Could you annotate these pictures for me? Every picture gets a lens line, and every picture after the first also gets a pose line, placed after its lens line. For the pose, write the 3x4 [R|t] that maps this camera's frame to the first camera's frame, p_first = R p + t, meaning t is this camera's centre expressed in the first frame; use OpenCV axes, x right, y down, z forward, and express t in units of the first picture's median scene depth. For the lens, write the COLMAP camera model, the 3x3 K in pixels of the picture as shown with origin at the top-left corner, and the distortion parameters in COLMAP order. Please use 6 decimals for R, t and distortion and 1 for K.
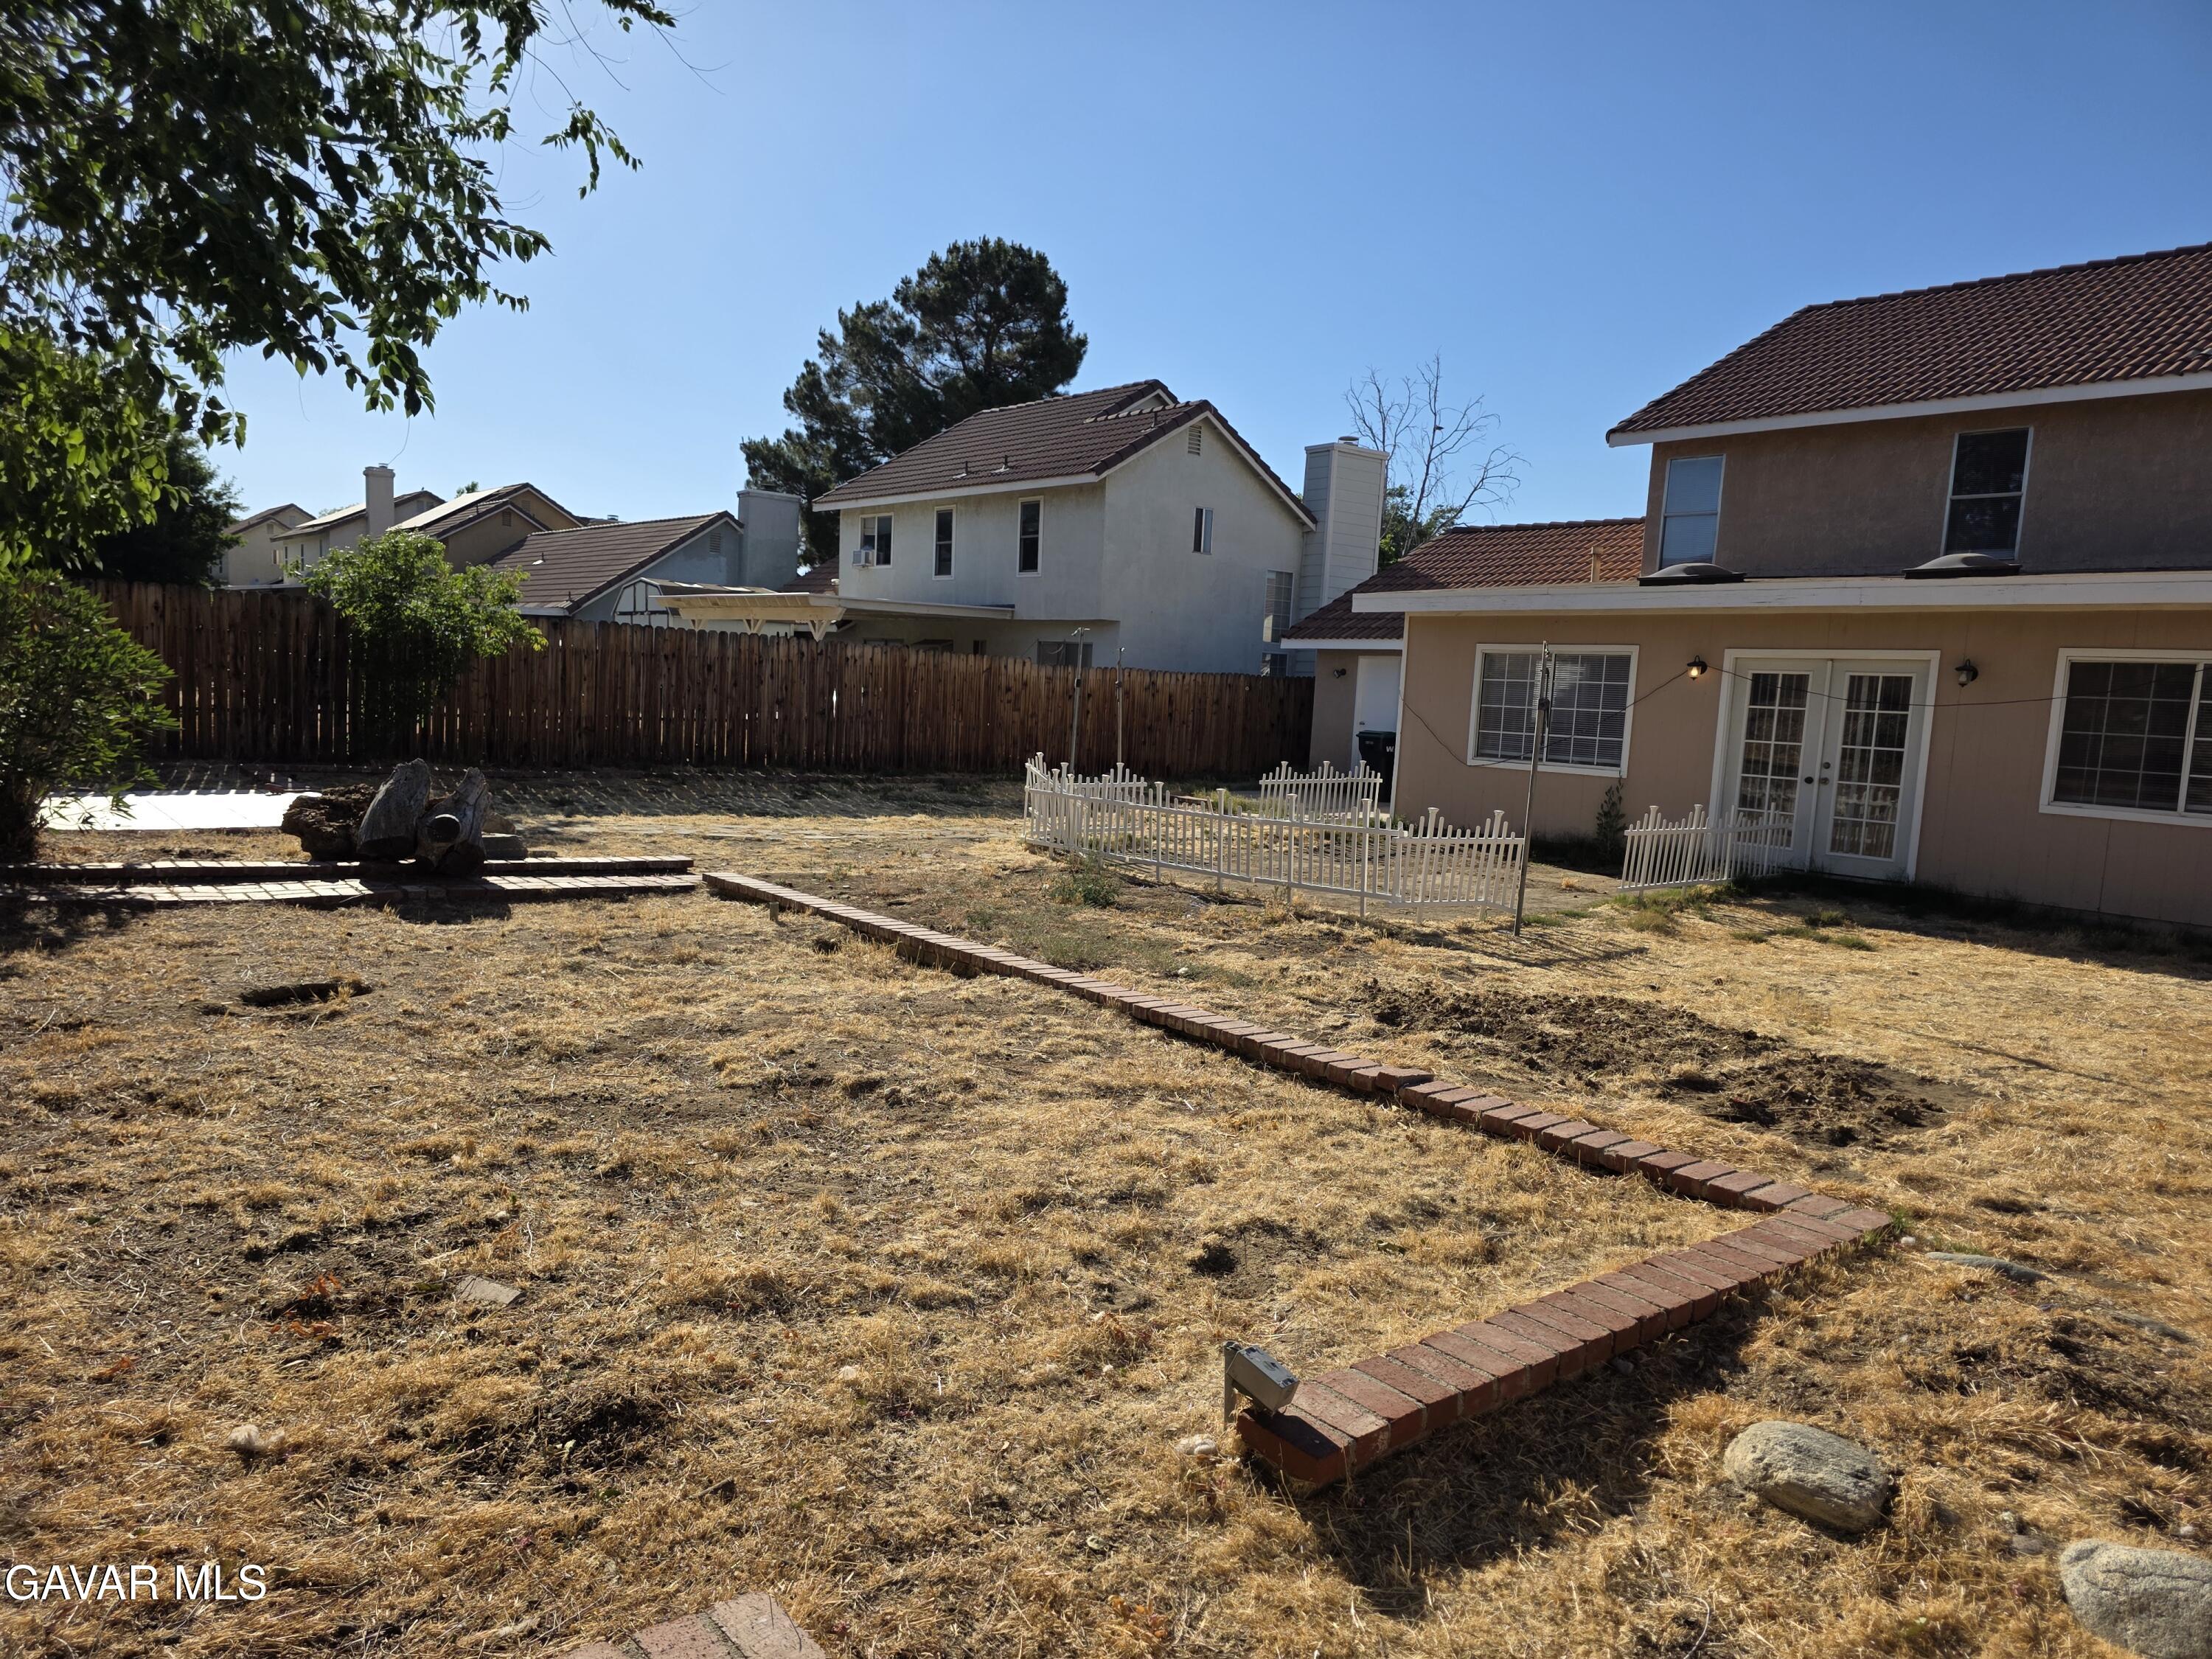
lens RADIAL K [[1493.9, 0, 1106.0], [0, 1493.9, 829.5], [0, 0, 1]] dist [0.048432, -0.046349]
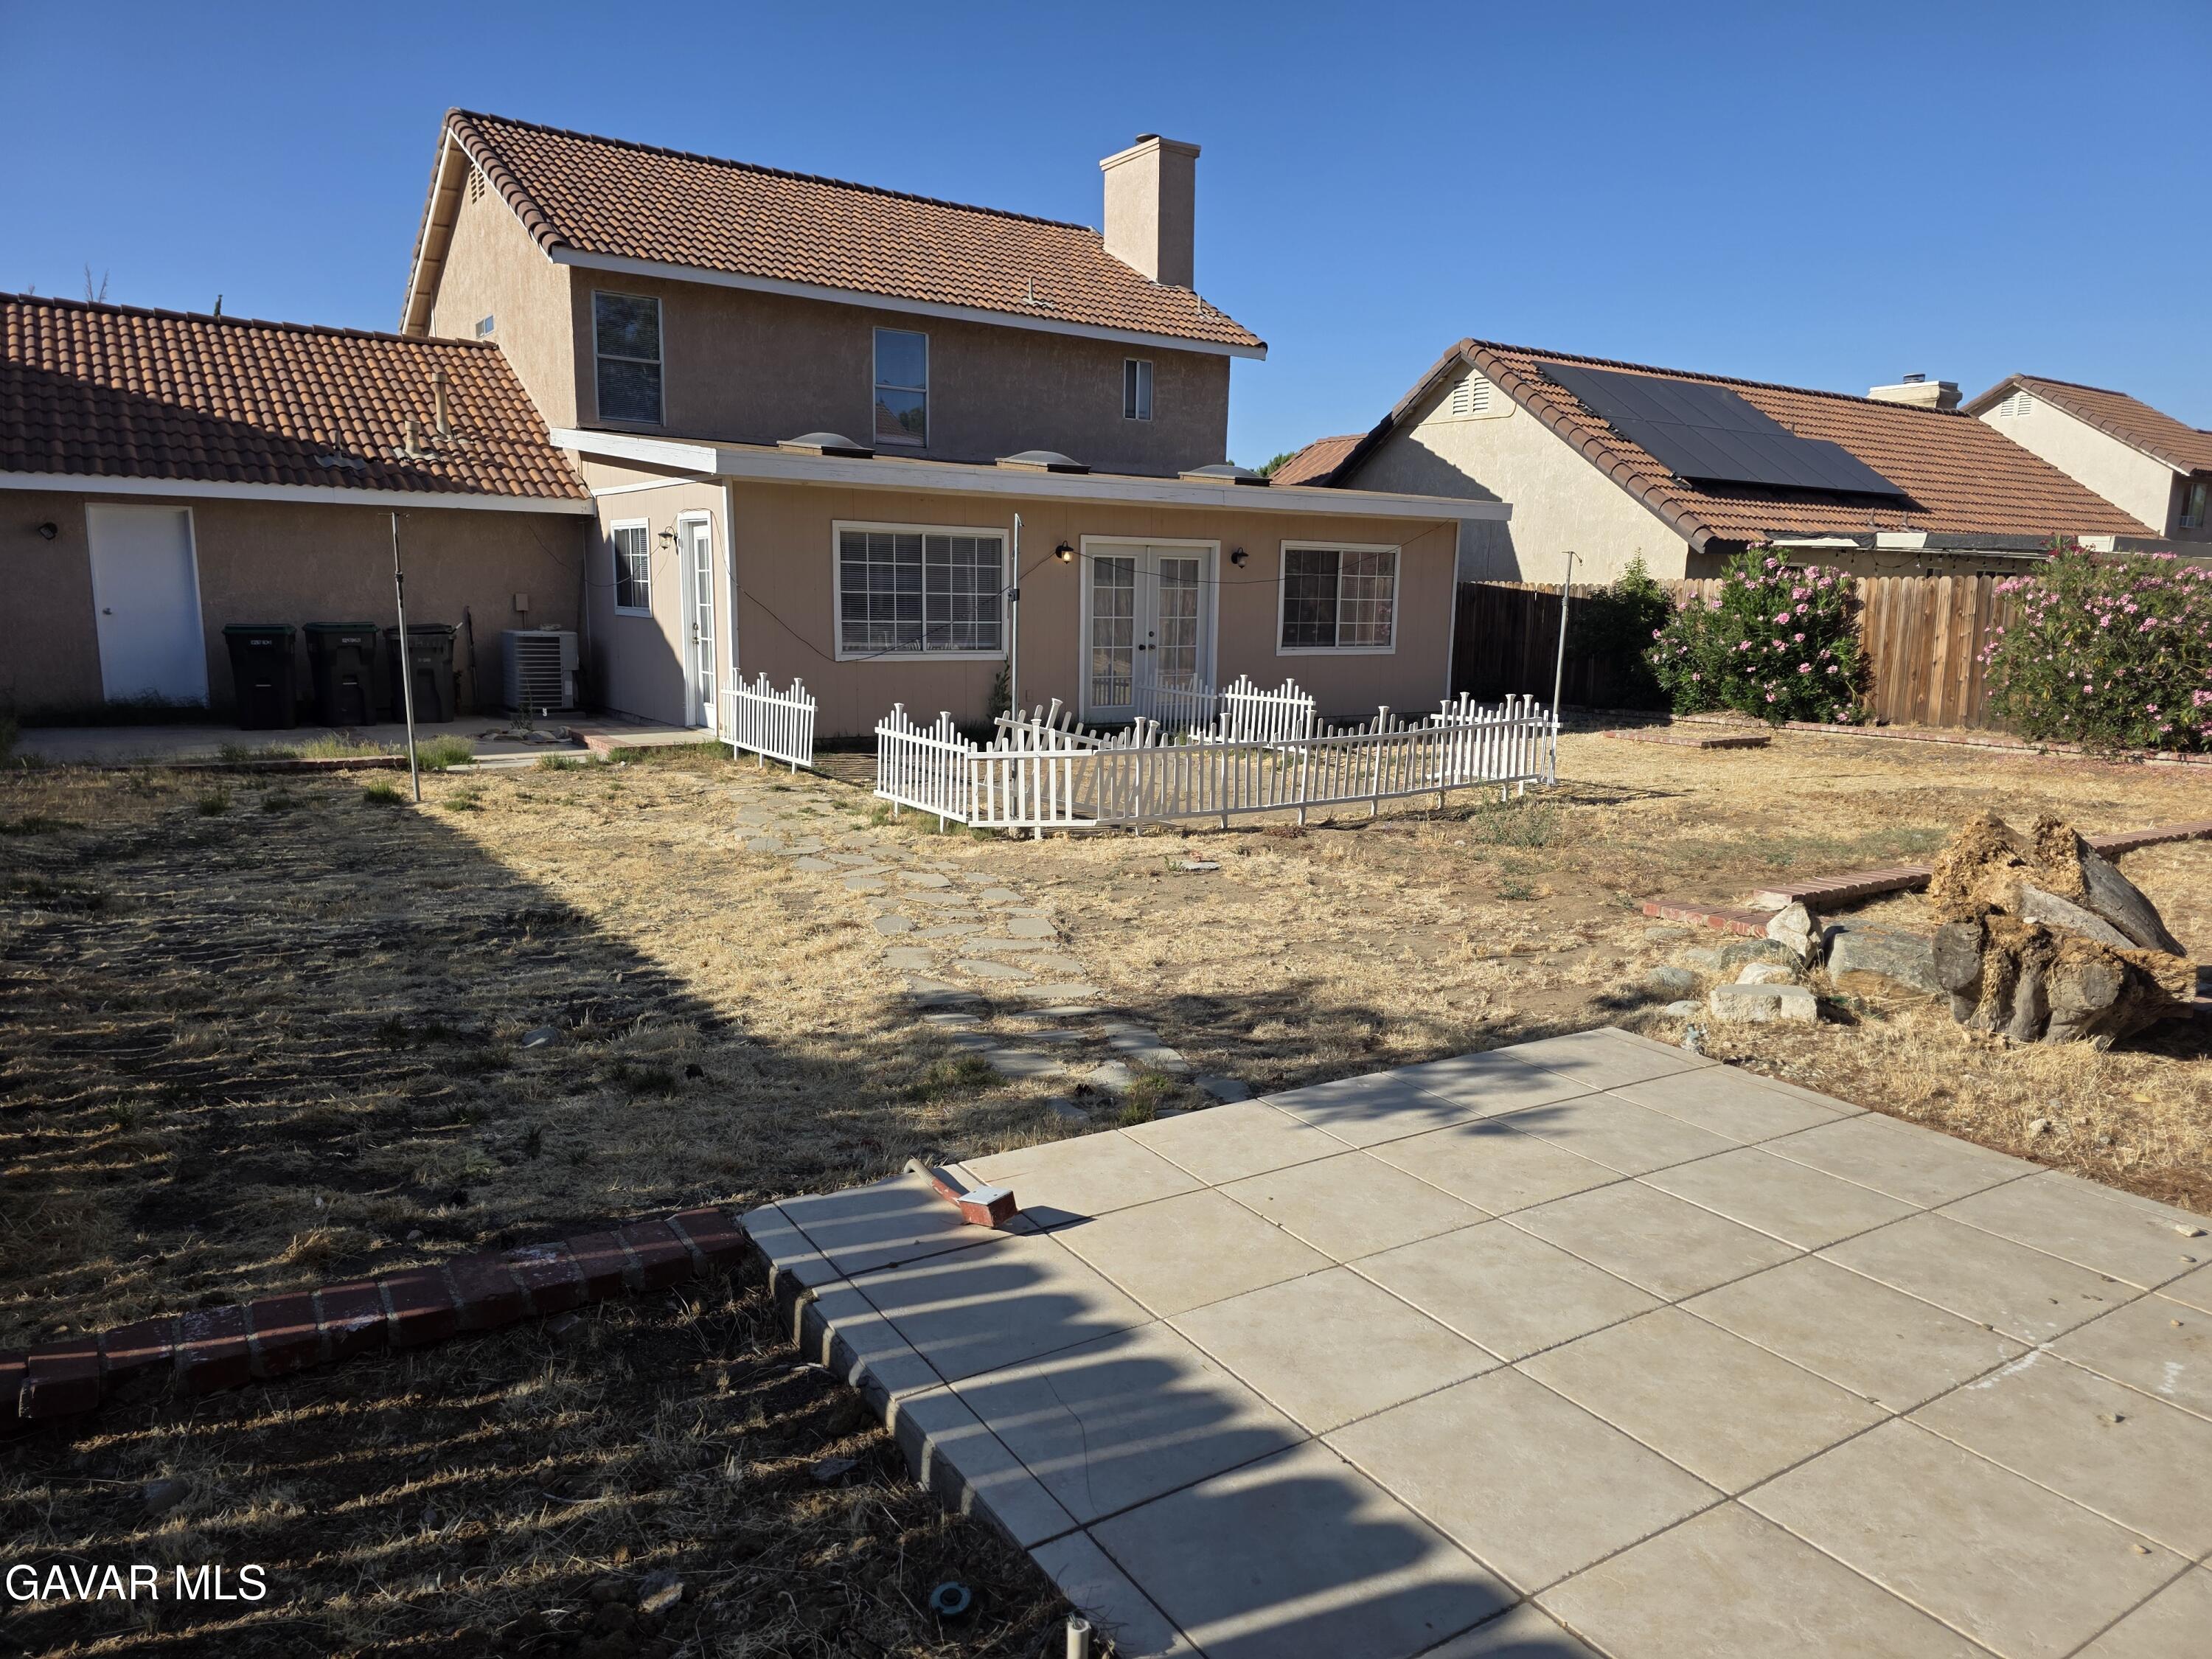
lens RADIAL K [[1493.9, 0, 1106.0], [0, 1493.9, 829.5], [0, 0, 1]] dist [0.048432, -0.046349]
pose [[0.260845, -0.207911, 0.942726, -0.668771], [0.082614, 0.977758, 0.192778, -0.119689], [-0.961839, 0.027598, 0.272219, 0.698841]]
